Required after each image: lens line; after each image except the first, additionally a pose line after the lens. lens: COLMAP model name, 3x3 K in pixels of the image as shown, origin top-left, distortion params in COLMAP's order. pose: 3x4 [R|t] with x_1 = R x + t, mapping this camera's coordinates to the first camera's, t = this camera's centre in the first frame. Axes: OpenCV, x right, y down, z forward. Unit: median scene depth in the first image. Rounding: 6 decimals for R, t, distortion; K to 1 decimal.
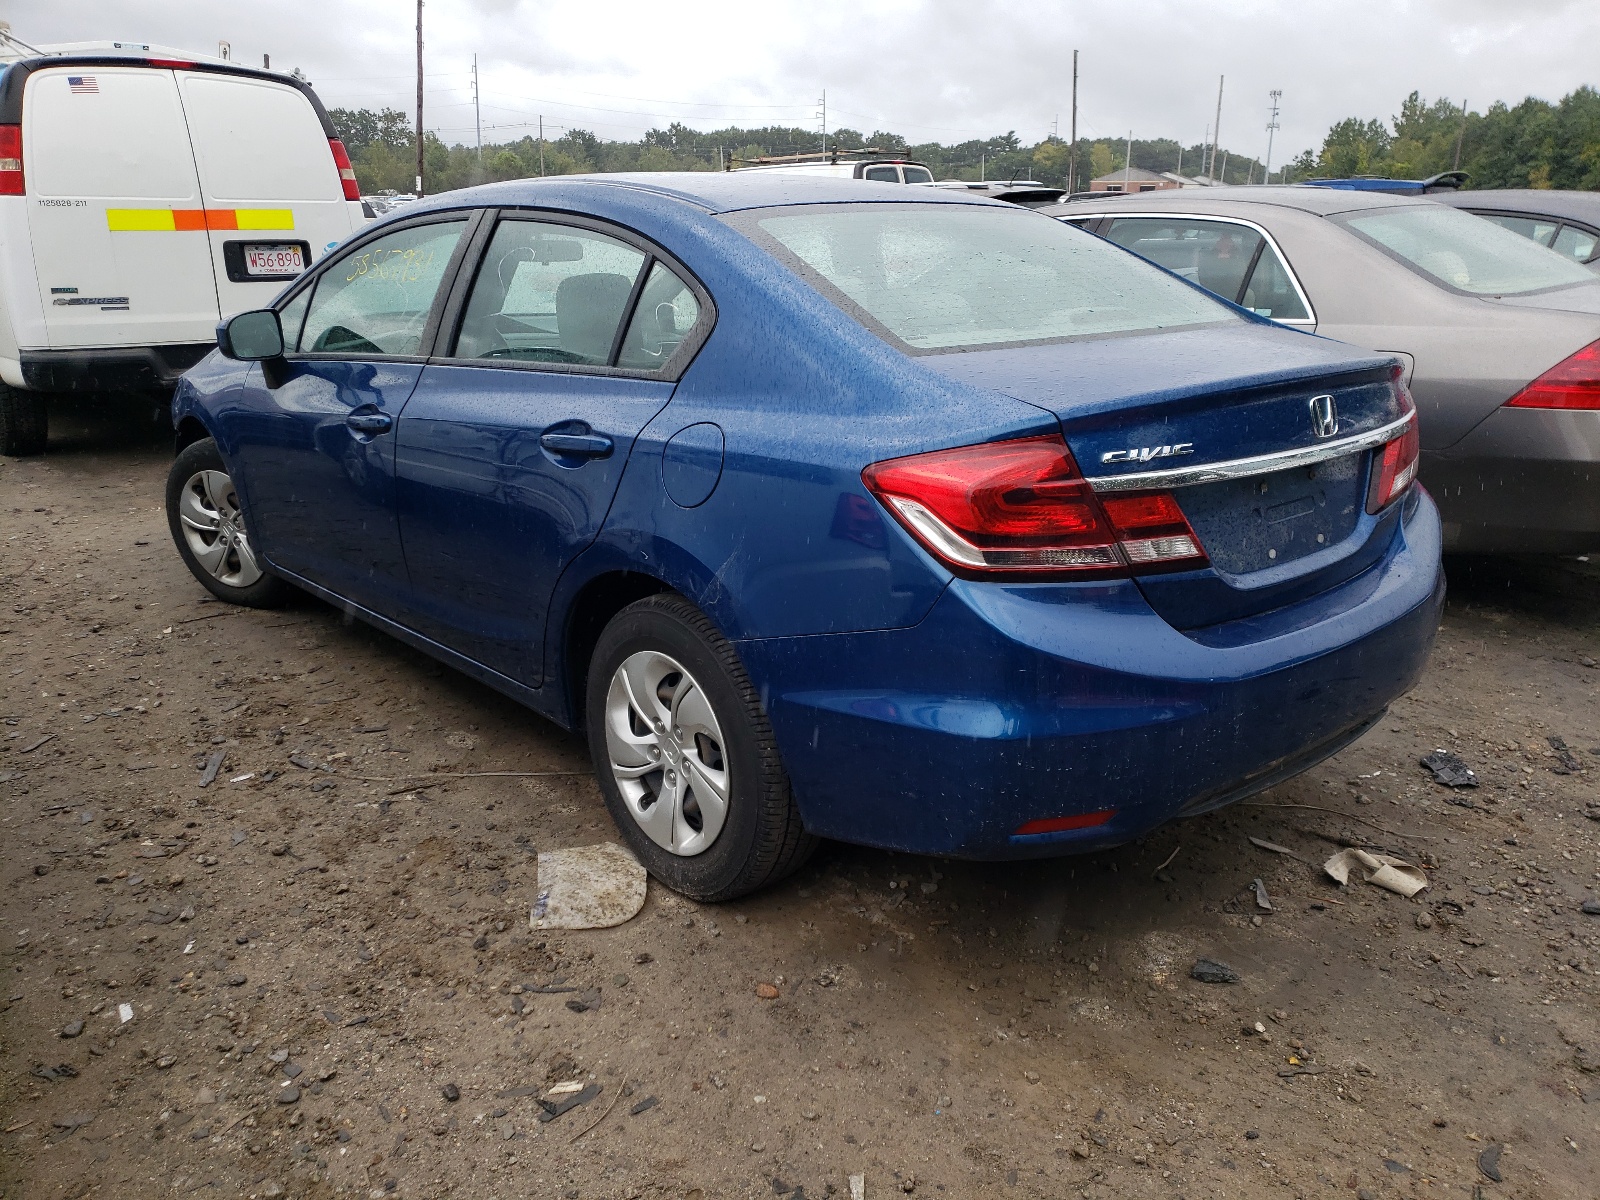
lens RADIAL K [[1181.2, 0, 800.0], [0, 1181.2, 600.0], [0, 0, 1]] dist [0.055276, -0.073880]
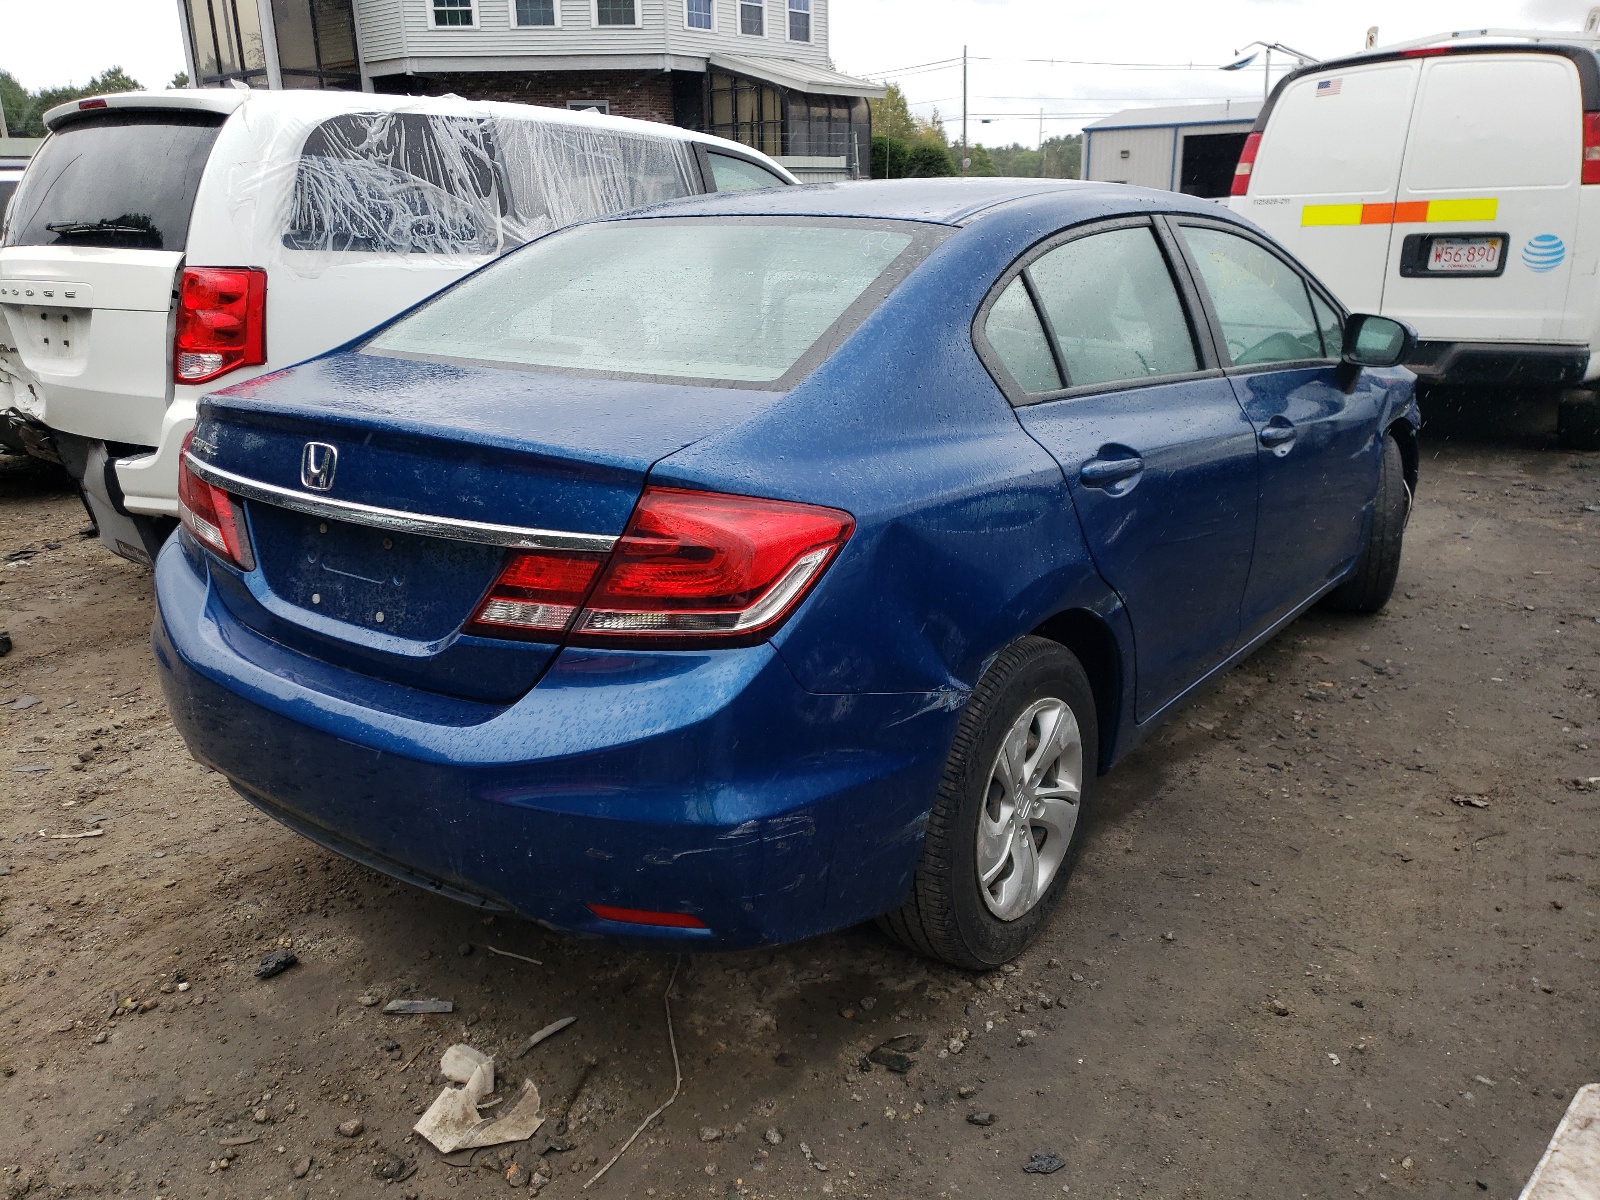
lens RADIAL K [[1181.2, 0, 800.0], [0, 1181.2, 600.0], [0, 0, 1]] dist [0.055276, -0.073880]
pose [[0.210706, 0.293116, -0.932570, 0.407744], [-0.278304, 0.932496, 0.230212, -0.108741], [0.937097, 0.211030, 0.278057, 0.327309]]
